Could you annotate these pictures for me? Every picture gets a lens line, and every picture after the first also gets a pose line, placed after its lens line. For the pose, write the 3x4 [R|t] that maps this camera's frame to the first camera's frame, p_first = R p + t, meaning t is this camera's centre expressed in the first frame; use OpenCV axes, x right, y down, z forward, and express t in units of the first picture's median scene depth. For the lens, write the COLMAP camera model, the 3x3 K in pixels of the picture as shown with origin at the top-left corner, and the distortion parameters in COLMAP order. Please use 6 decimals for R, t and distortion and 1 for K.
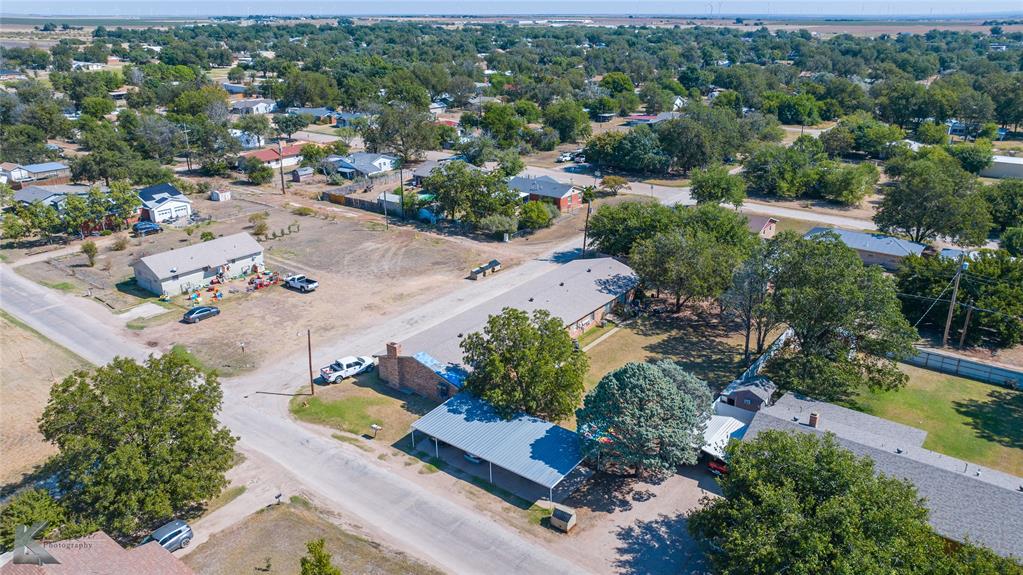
lens RADIAL K [[733.7, 0, 524.3], [0, 733.7, 274.5], [0, 0, 1]] dist [-0.026901, 0.026724]
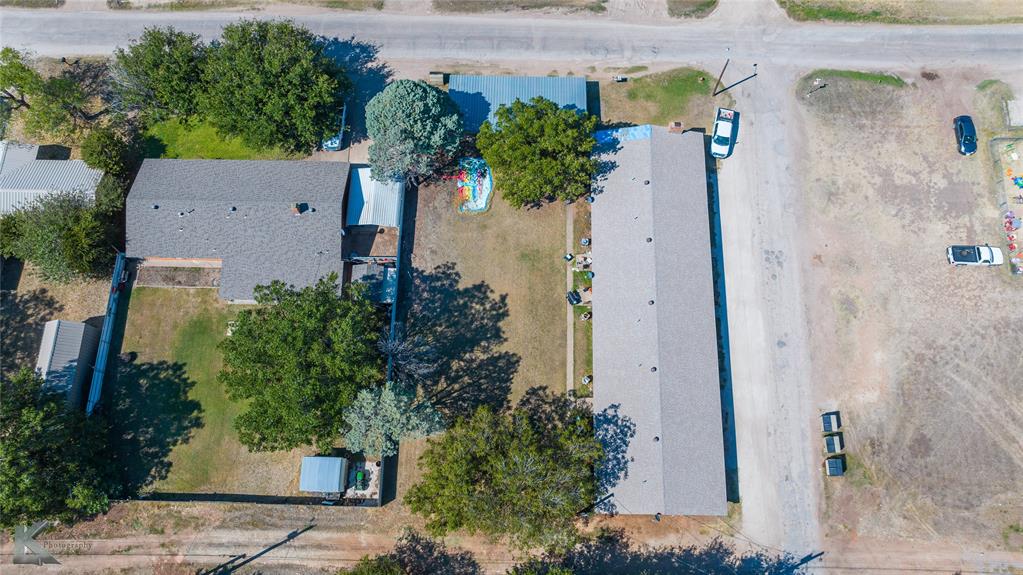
lens RADIAL K [[733.7, 0, 515.4], [0, 733.7, 286.2], [0, 0, 1]] dist [-0.026901, 0.026724]
pose [[-0.816054, 0.551930, -0.171550, 0.226019], [-0.197544, 0.012590, 0.980213, -0.633102], [0.543169, 0.833795, 0.098757, 0.706815]]
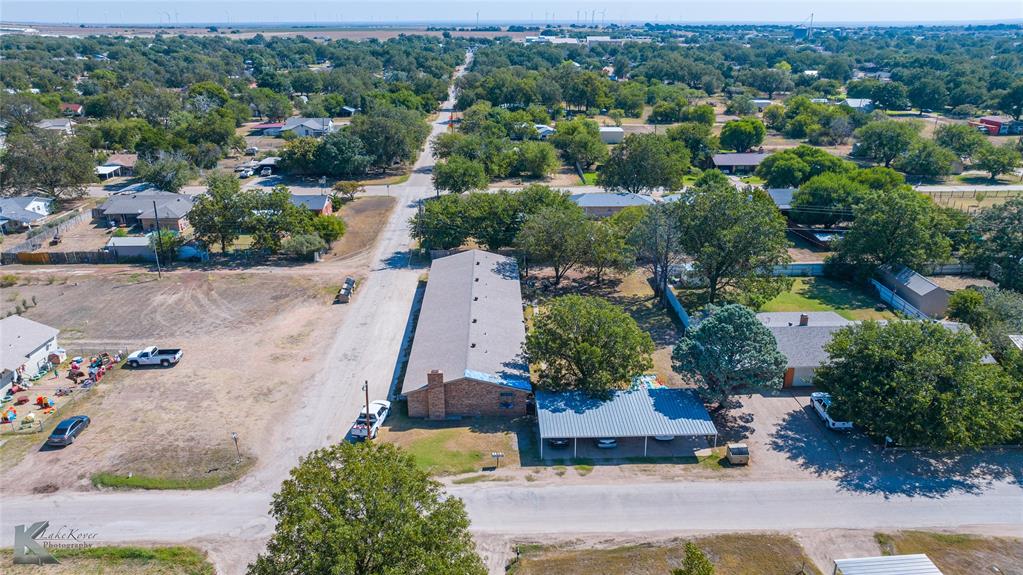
lens RADIAL K [[709.4, 0, 519.7], [0, 709.4, 286.2], [0, 0, 1]] dist [-0.020007, 0.011745]
pose [[0.781365, -0.219724, 0.584115, -0.428092], [0.211100, 0.973853, 0.083944, -0.042907], [-0.587287, 0.057716, 0.807318, 0.167430]]
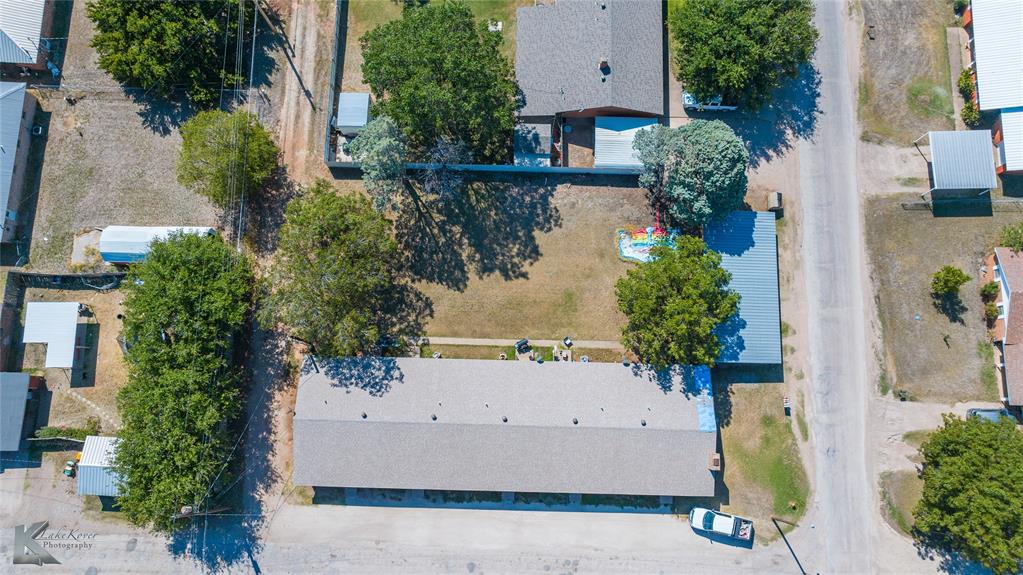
lens RADIAL K [[733.7, 0, 508.3], [0, 733.7, 277.9], [0, 0, 1]] dist [-0.026901, 0.026724]
pose [[-0.572338, -0.804040, 0.161083, 0.002338], [0.292378, -0.016564, 0.956159, -0.605785], [-0.766123, 0.594344, 0.244564, 0.617933]]
